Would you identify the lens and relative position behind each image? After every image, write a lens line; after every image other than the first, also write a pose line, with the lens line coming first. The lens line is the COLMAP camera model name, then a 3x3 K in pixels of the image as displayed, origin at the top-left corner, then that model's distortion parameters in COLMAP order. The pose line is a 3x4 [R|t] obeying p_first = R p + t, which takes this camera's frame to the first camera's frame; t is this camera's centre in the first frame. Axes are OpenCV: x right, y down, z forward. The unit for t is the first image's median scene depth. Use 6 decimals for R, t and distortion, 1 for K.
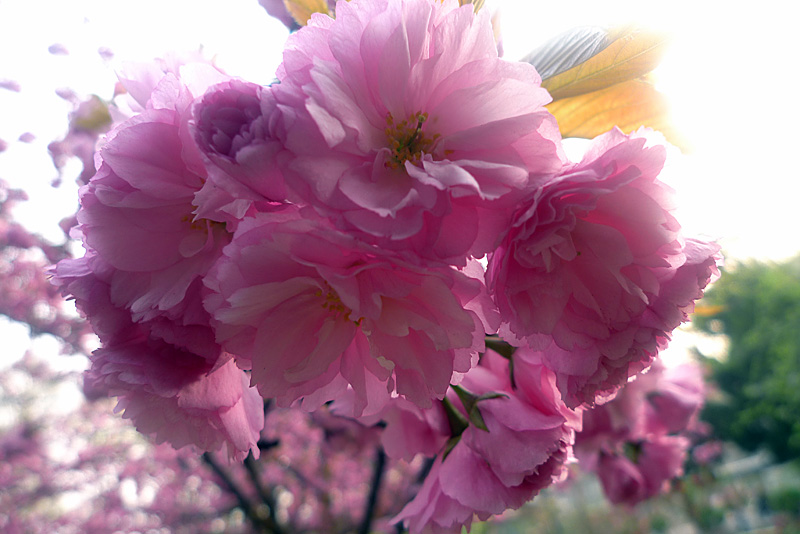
lens RADIAL K [[553.1, 0, 401.3], [0, 553.1, 265.7], [0, 0, 1]] dist [-0.032693, -0.018135]
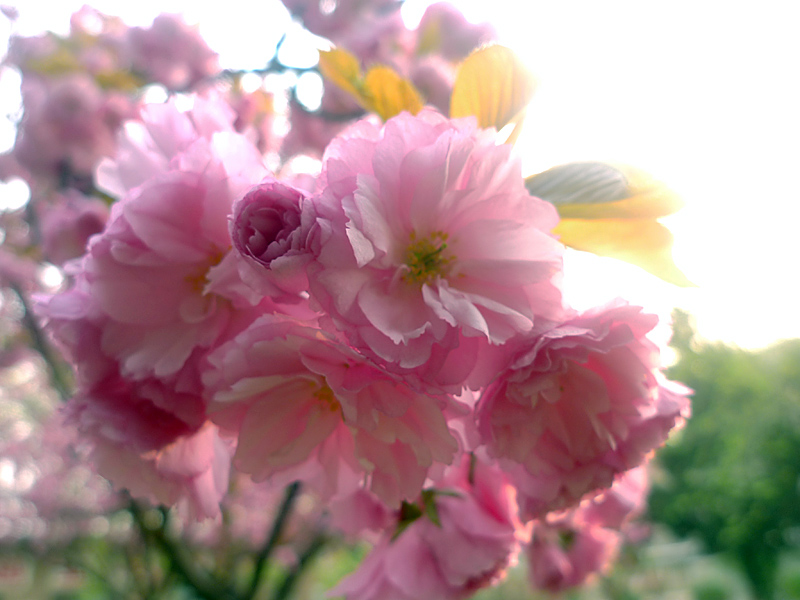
lens RADIAL K [[604.8, 0, 398.6], [0, 604.8, 299.1], [0, 0, 1]] dist [-0.027272, -0.006913]
pose [[0.979525, 0.185476, 0.078294, -0.115633], [-0.187609, 0.982024, 0.020762, -0.167629], [-0.073035, -0.035025, 0.996714, -0.139164]]
